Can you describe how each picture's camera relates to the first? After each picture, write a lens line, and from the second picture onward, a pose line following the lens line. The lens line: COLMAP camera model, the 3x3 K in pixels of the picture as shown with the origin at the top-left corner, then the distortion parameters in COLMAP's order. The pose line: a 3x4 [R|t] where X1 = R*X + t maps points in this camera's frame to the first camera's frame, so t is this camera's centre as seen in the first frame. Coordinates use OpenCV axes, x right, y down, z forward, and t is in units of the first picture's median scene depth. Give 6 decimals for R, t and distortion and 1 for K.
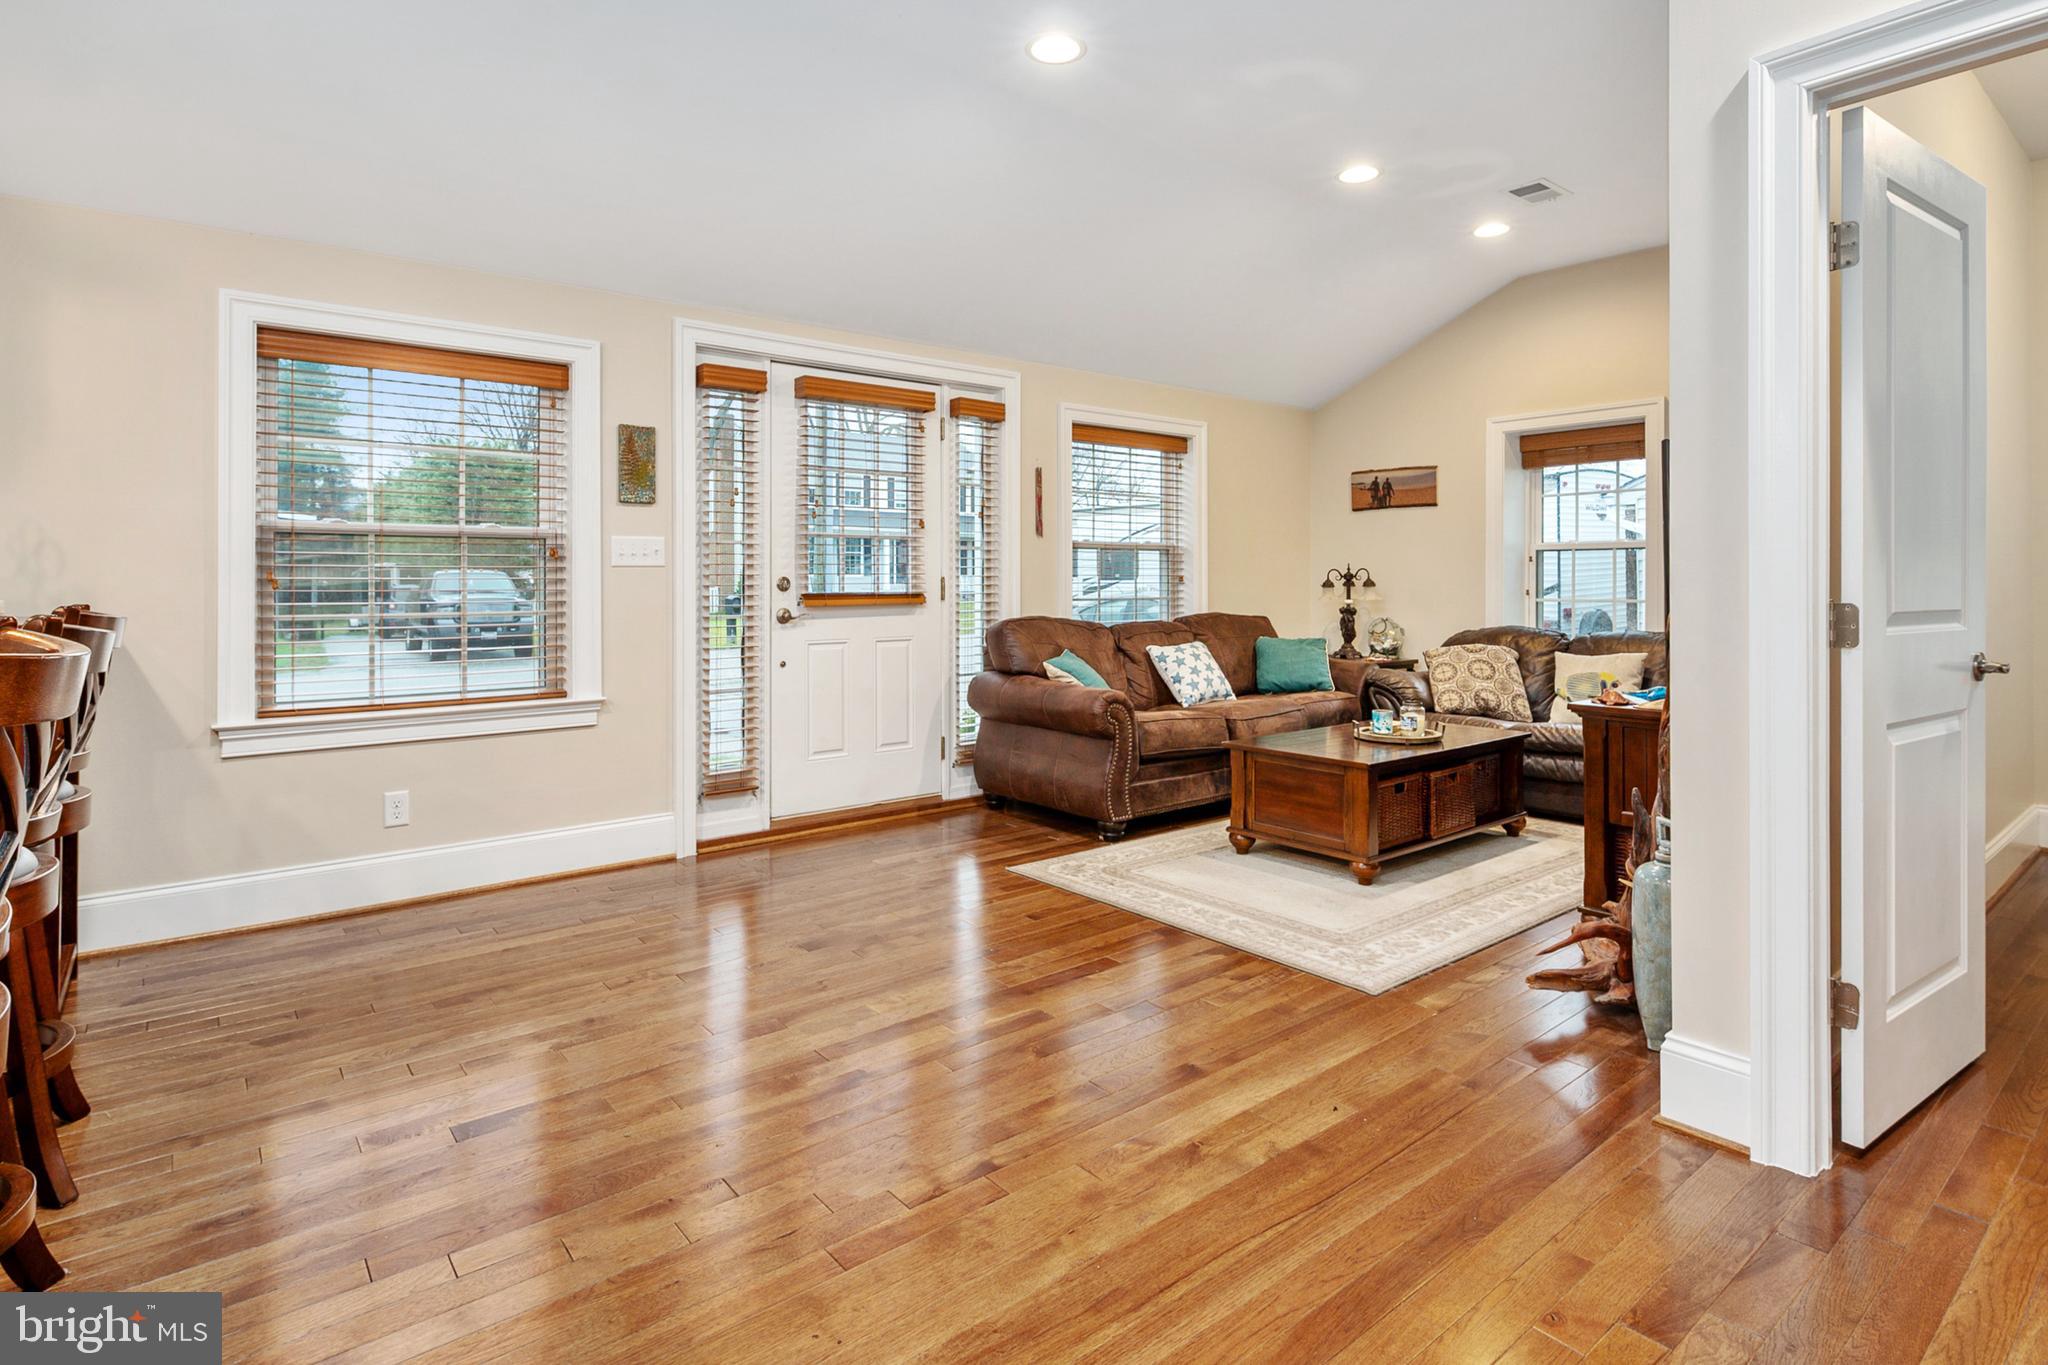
lens RADIAL K [[1034.7, 0, 1006.6], [0, 1034.7, 583.2], [0, 0, 1]] dist [0.000991, 0.000268]
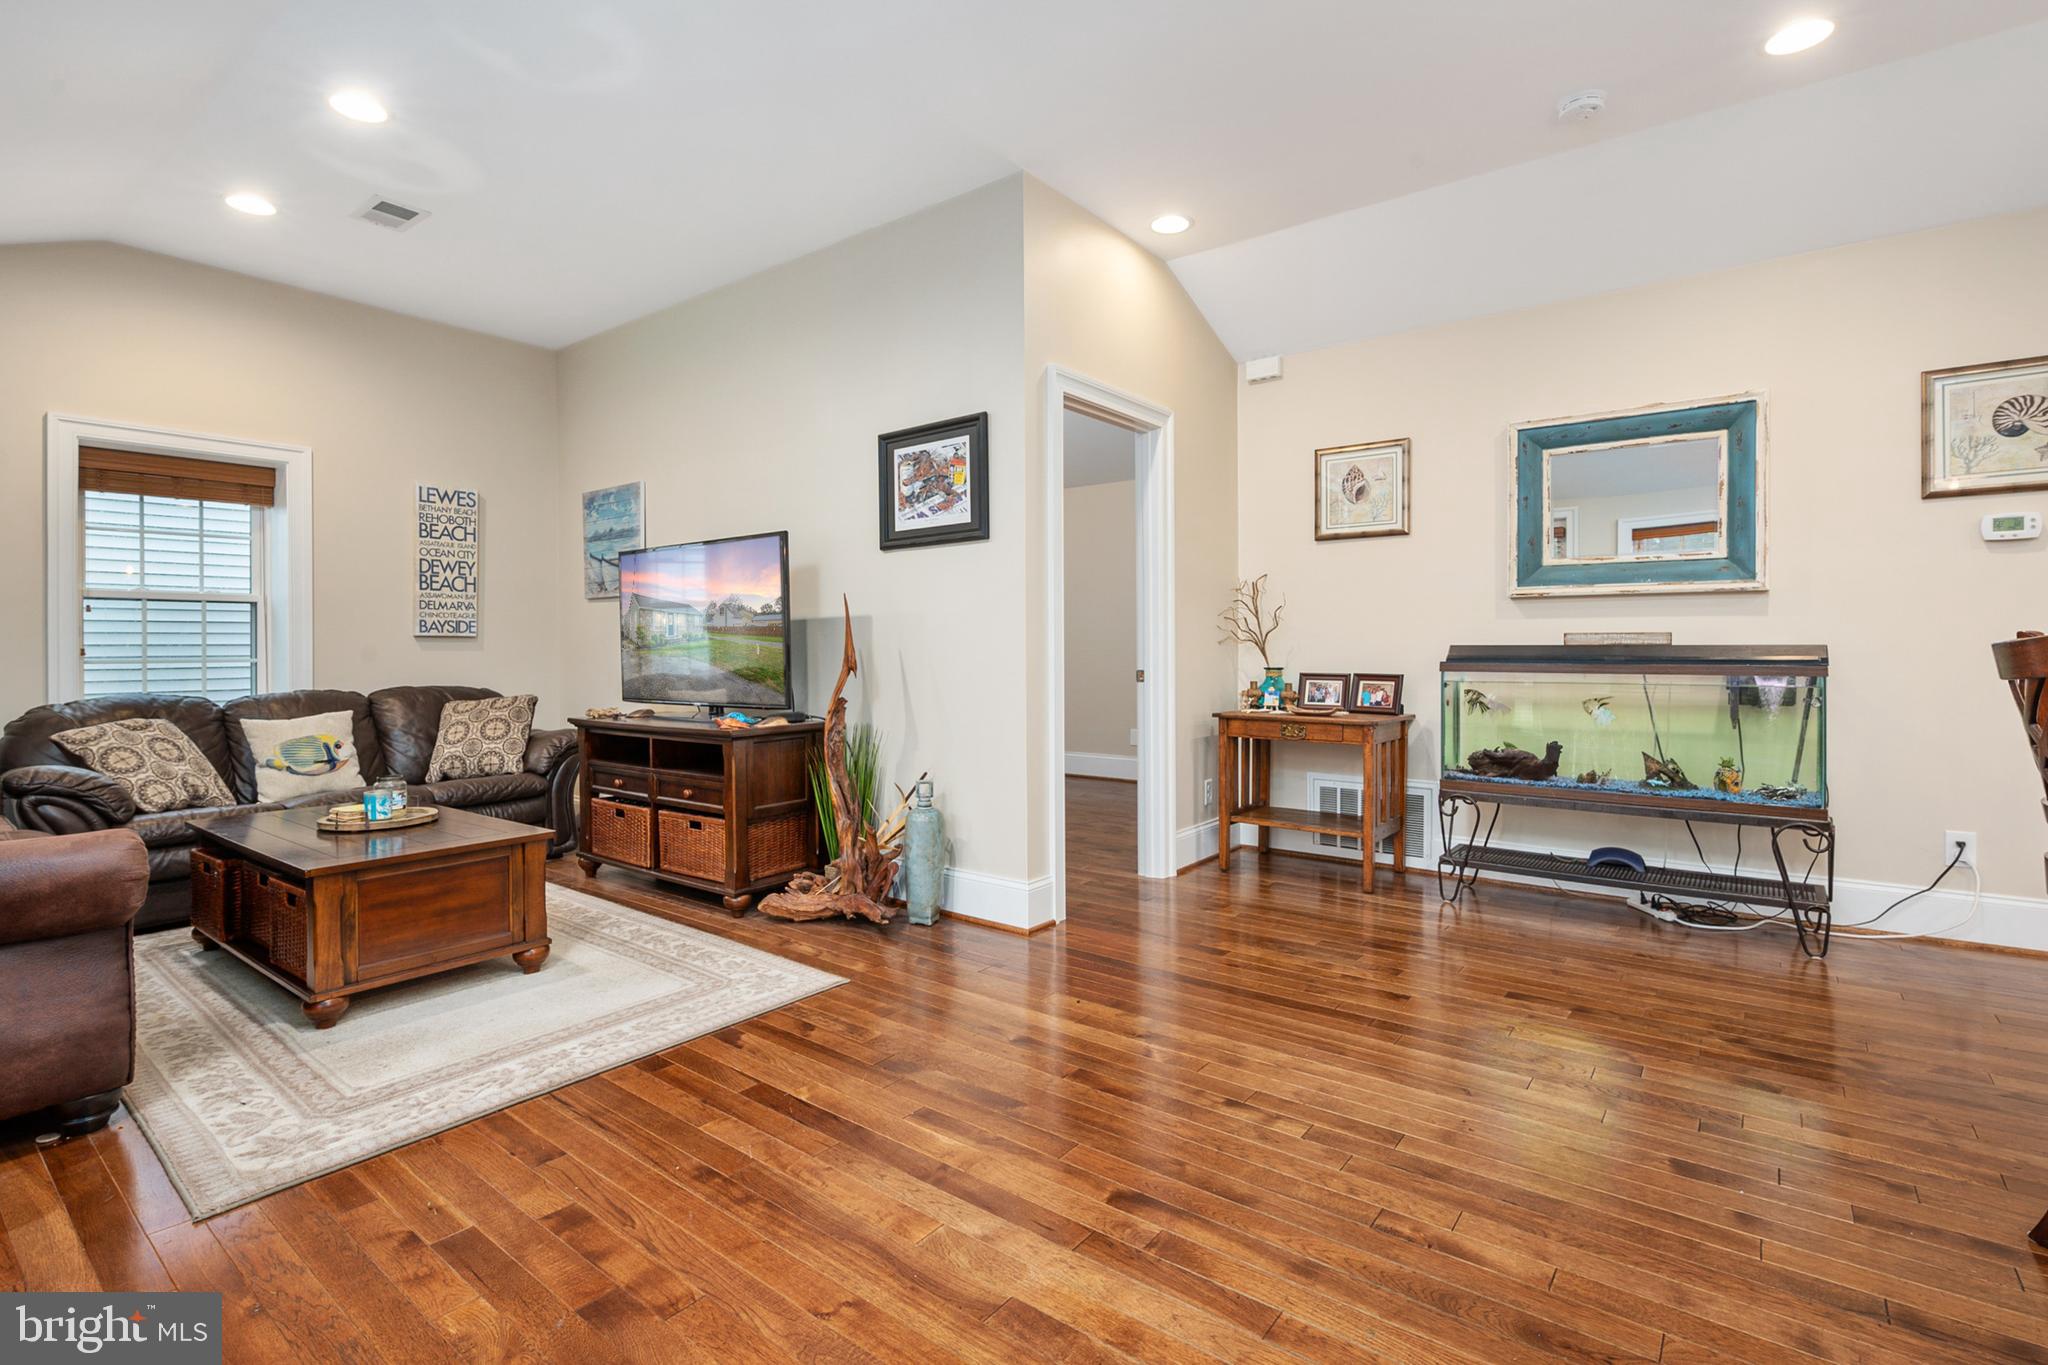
lens RADIAL K [[960.5, 0, 1021.4], [0, 960.5, 655.6], [0, 0, 1]] dist [-0.001137, -0.000191]
pose [[-0.232825, -0.002125, 0.972516, -0.383004], [0.006710, 0.999970, 0.003792, 0.014948], [-0.972495, 0.007409, -0.232804, 0.549035]]
